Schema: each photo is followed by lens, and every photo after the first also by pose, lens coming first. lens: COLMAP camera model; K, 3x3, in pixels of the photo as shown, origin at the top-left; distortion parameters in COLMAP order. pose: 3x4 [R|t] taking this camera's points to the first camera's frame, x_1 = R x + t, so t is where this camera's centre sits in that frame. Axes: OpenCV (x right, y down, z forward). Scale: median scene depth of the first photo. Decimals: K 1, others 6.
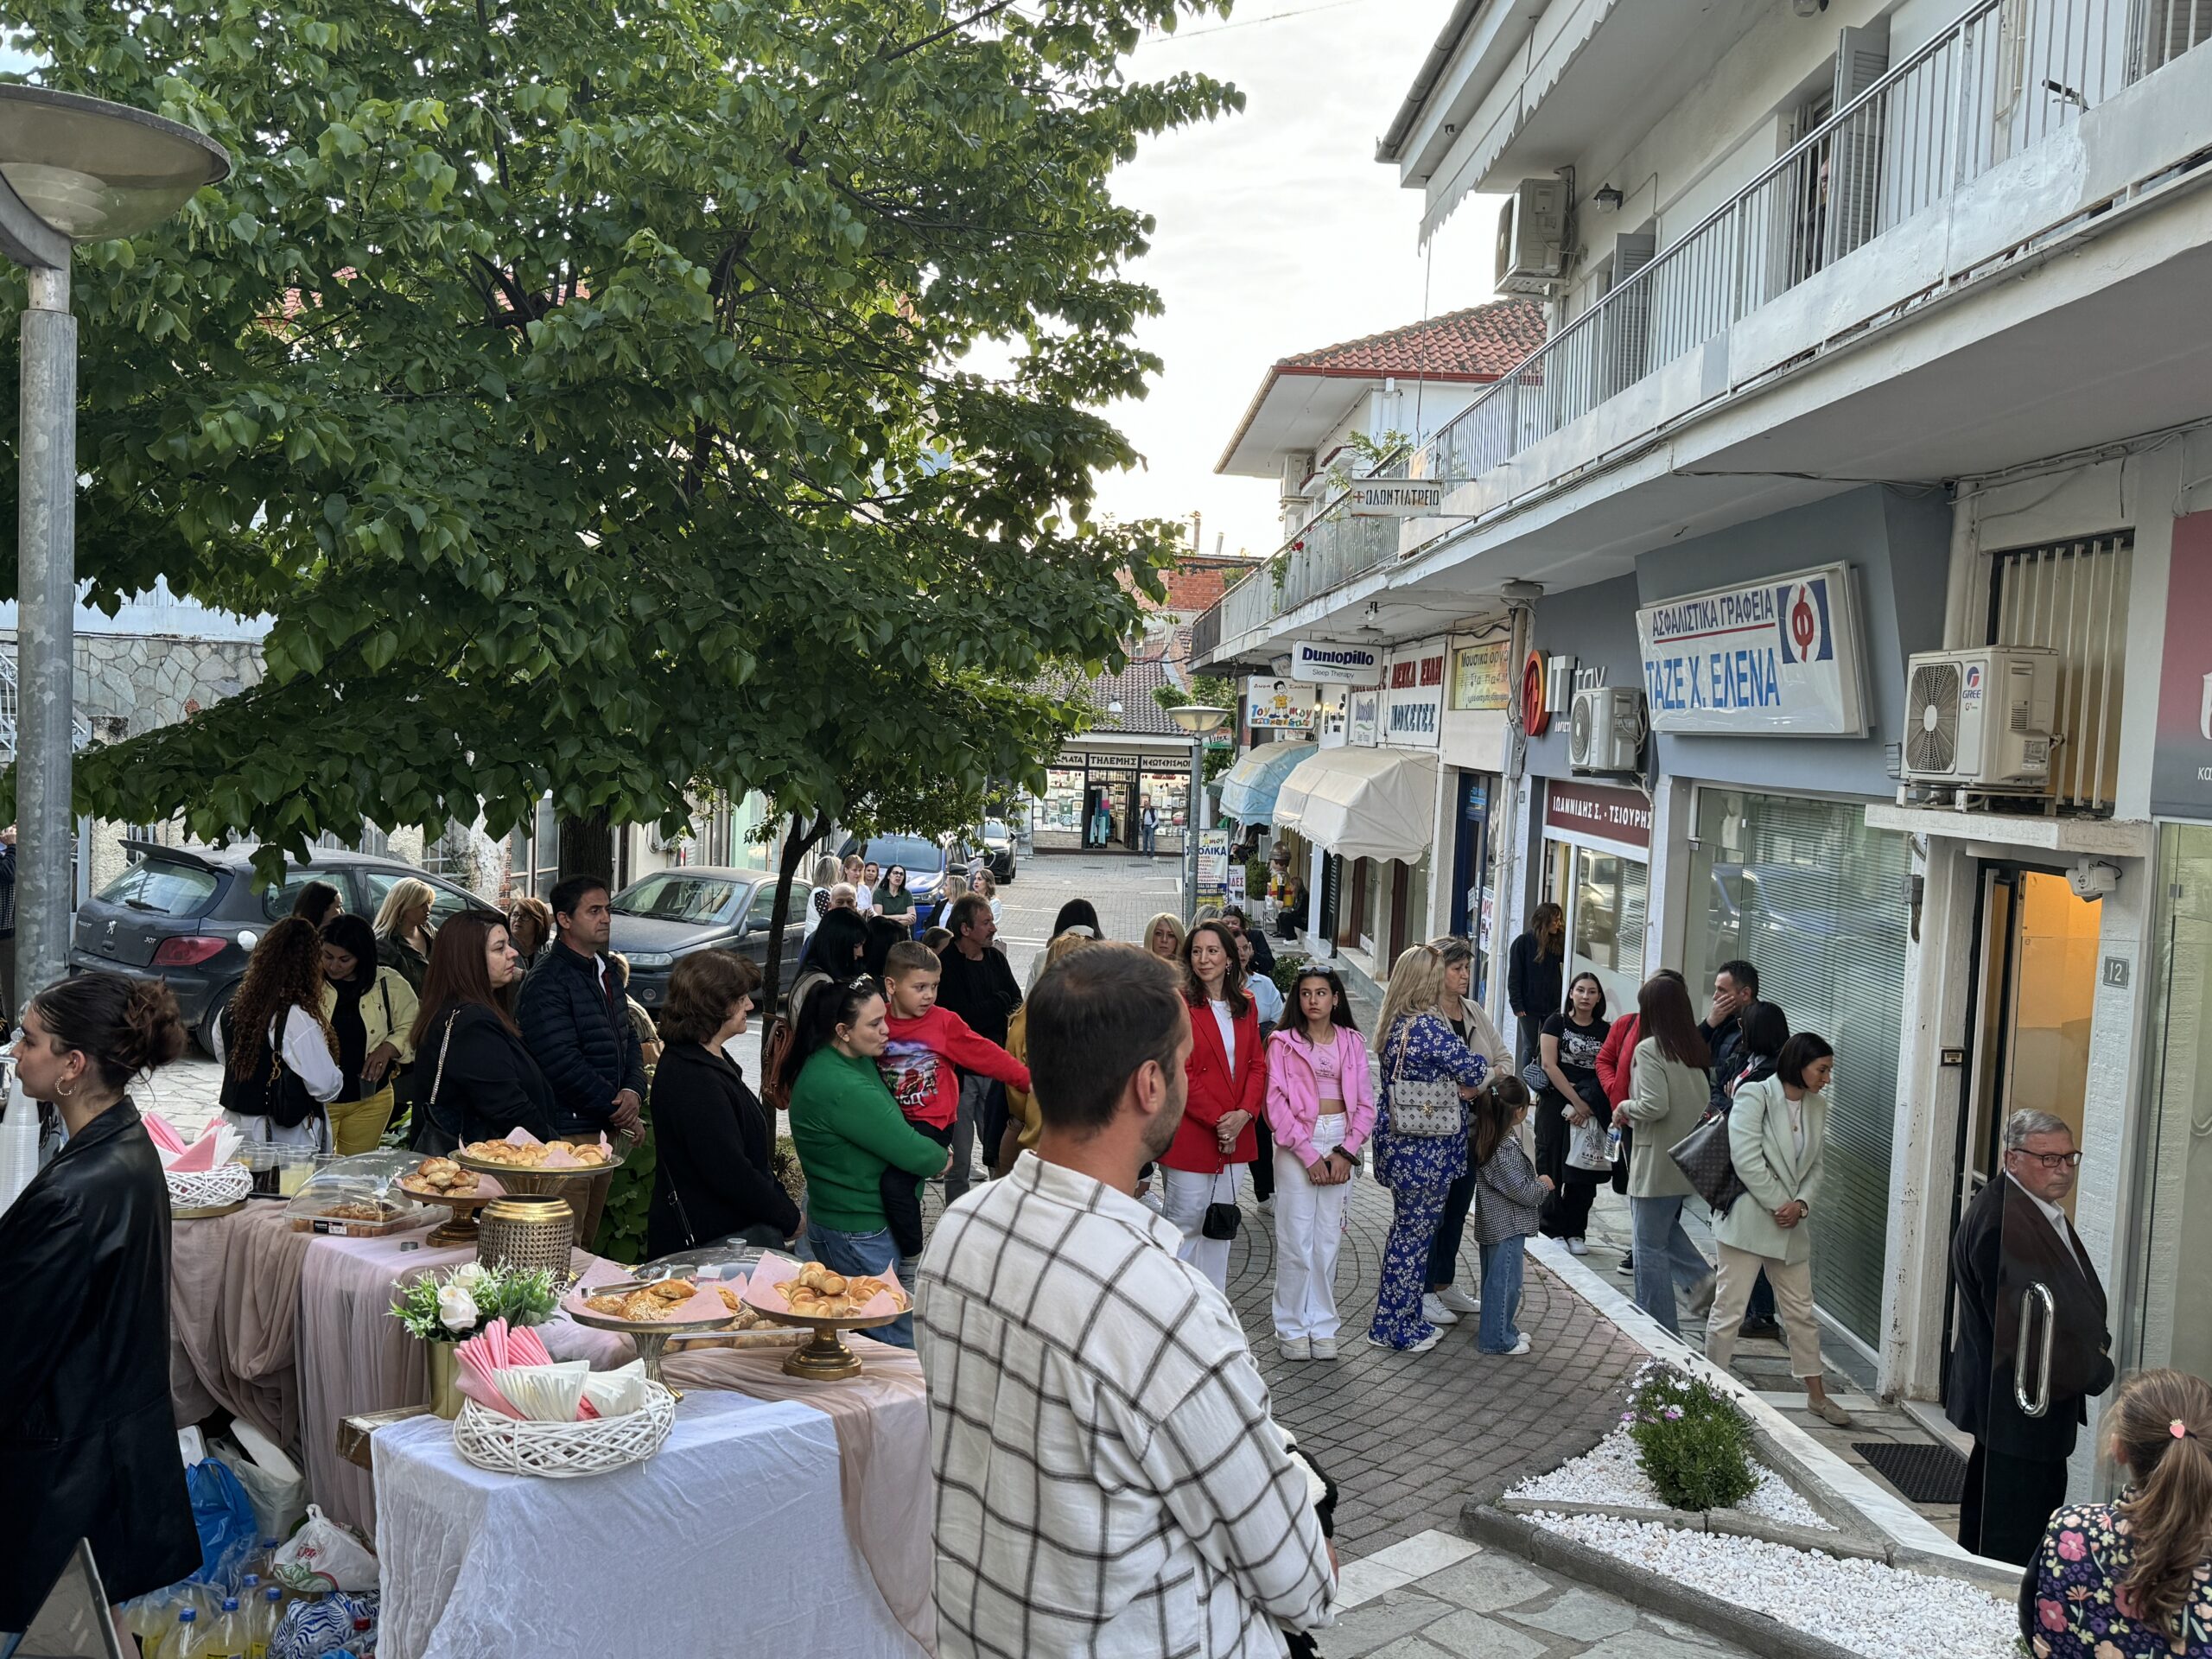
lens RADIAL K [[1910.0, 0, 1117.9], [0, 1910.0, 822.8], [0, 0, 1]] dist [0.063698, -0.135702]
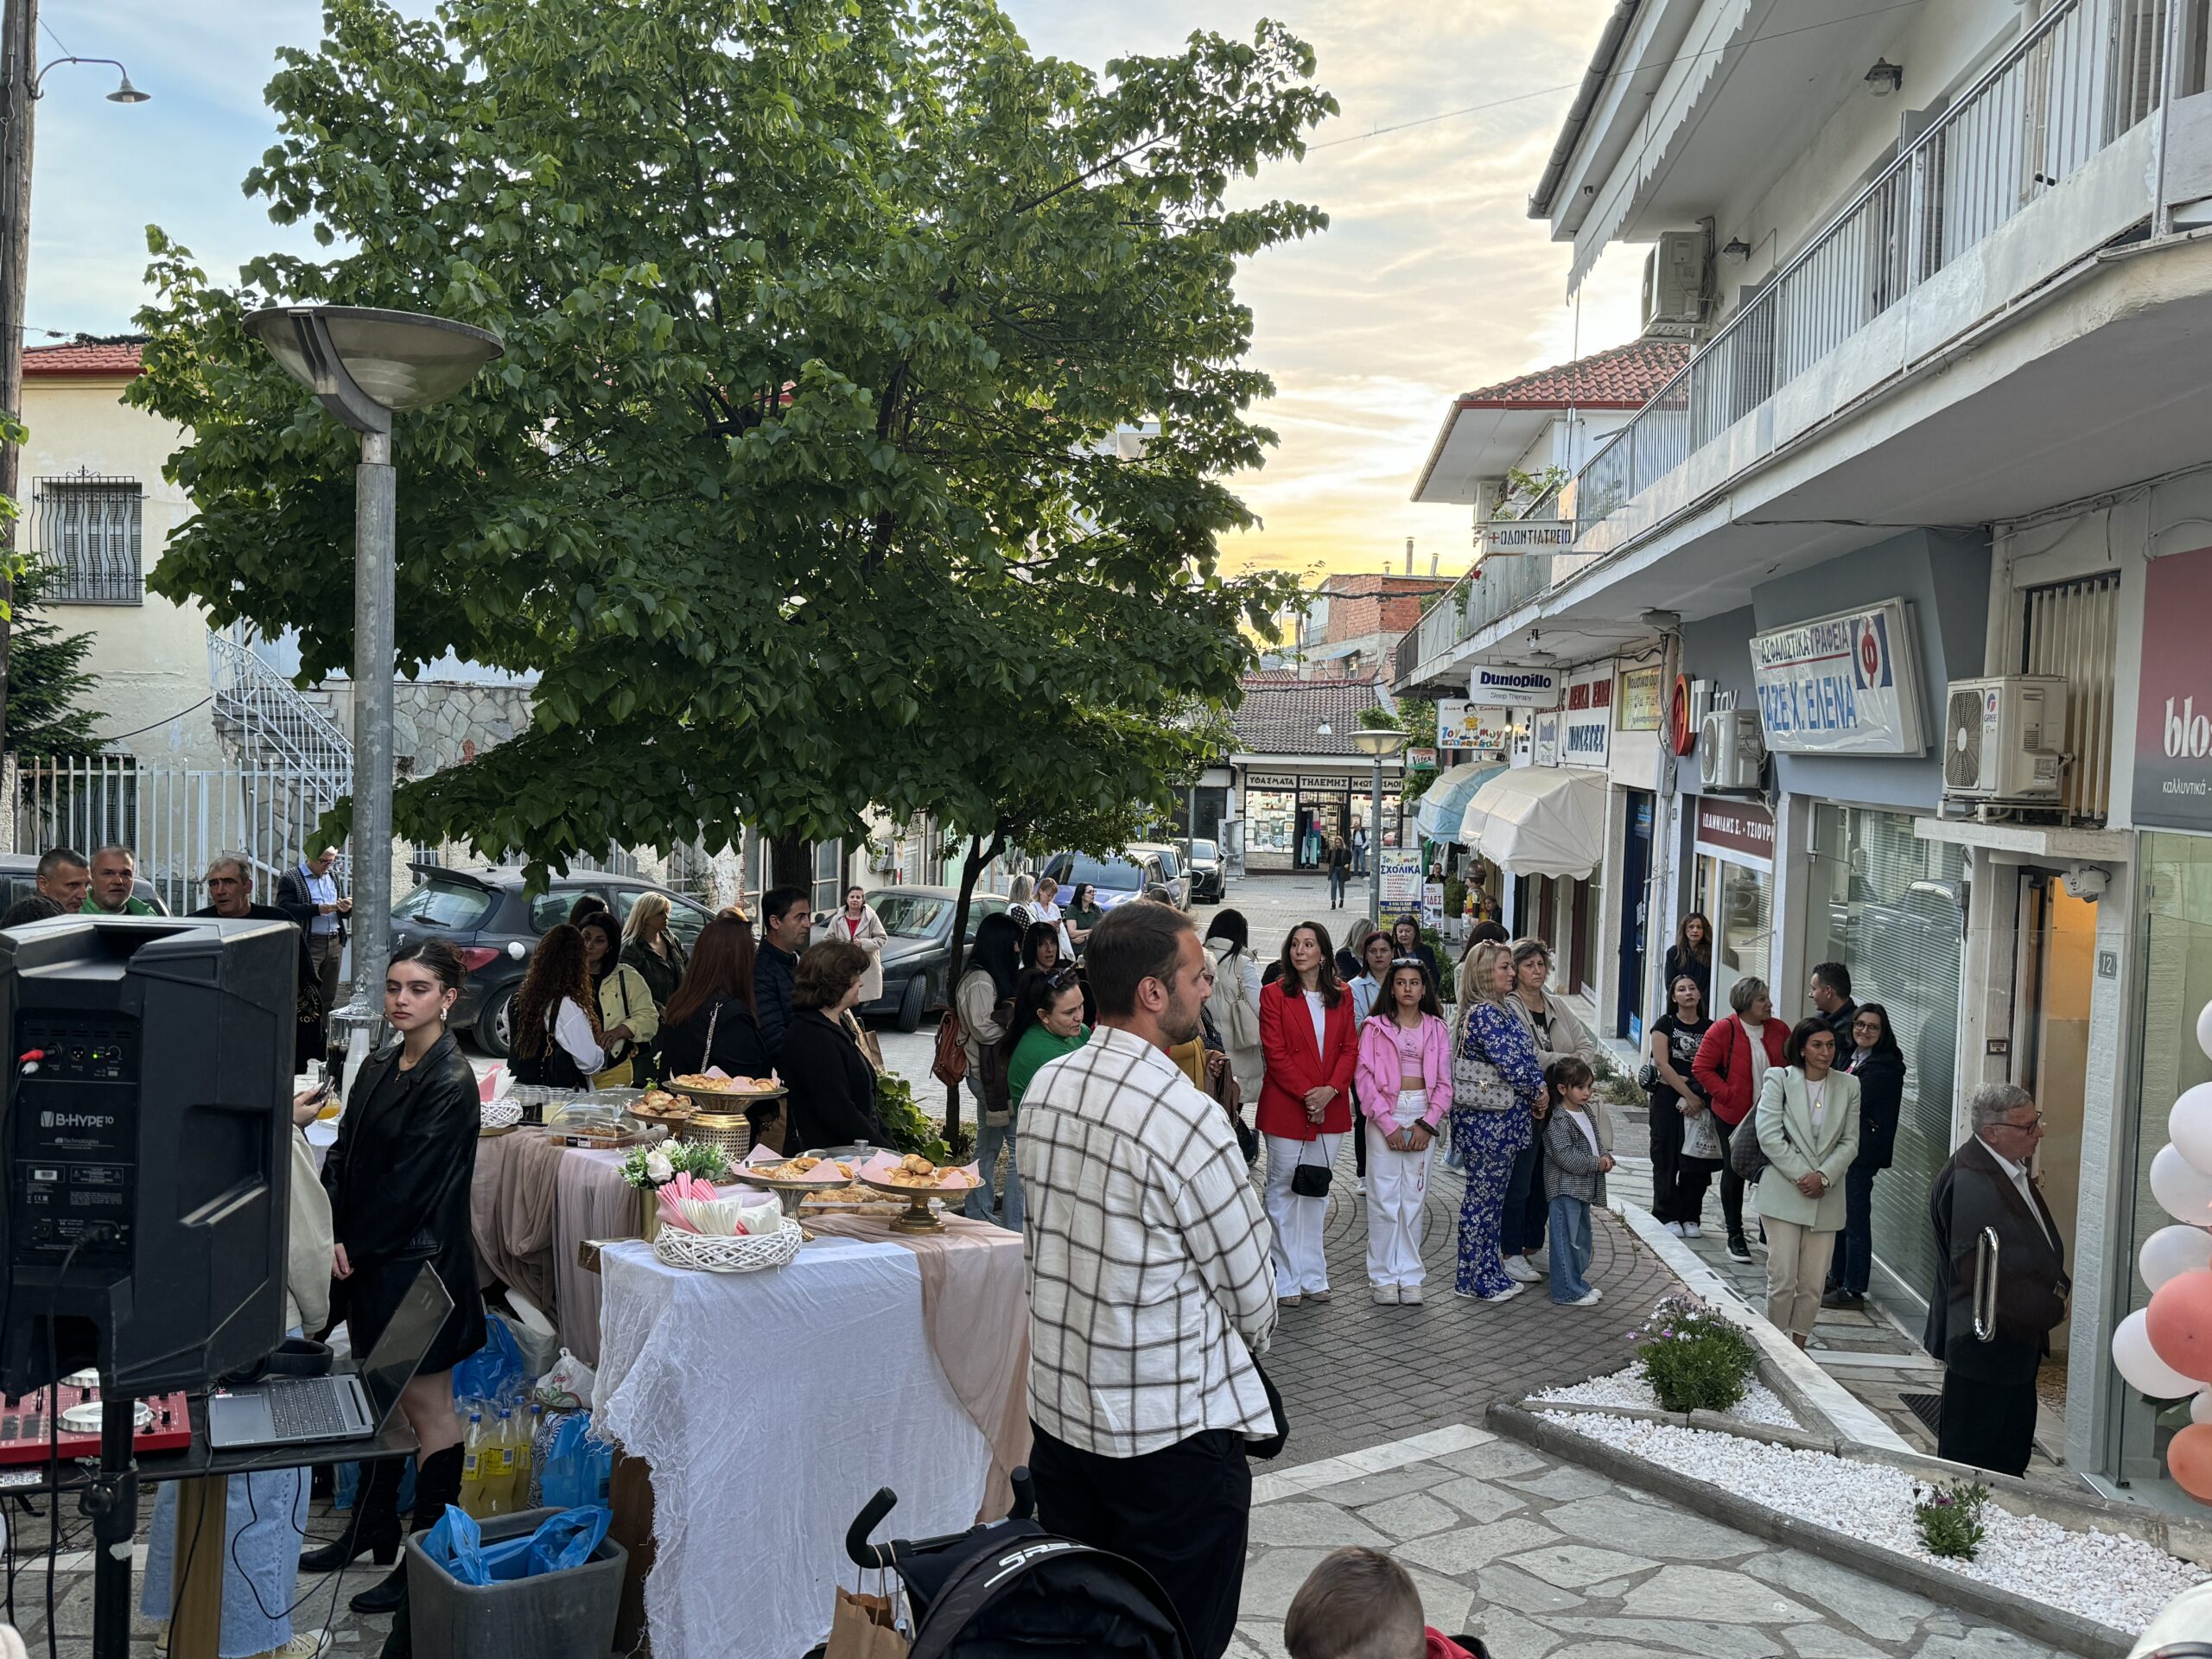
lens RADIAL K [[1910.0, 0, 1116.6], [0, 1910.0, 806.6], [0, 0, 1]] dist [0.063698, -0.135702]
pose [[0.992742, -0.009541, -0.119886, 0.069951], [0.007111, 0.999761, -0.020677, 0.003993], [0.120054, 0.019674, 0.992572, -0.160421]]
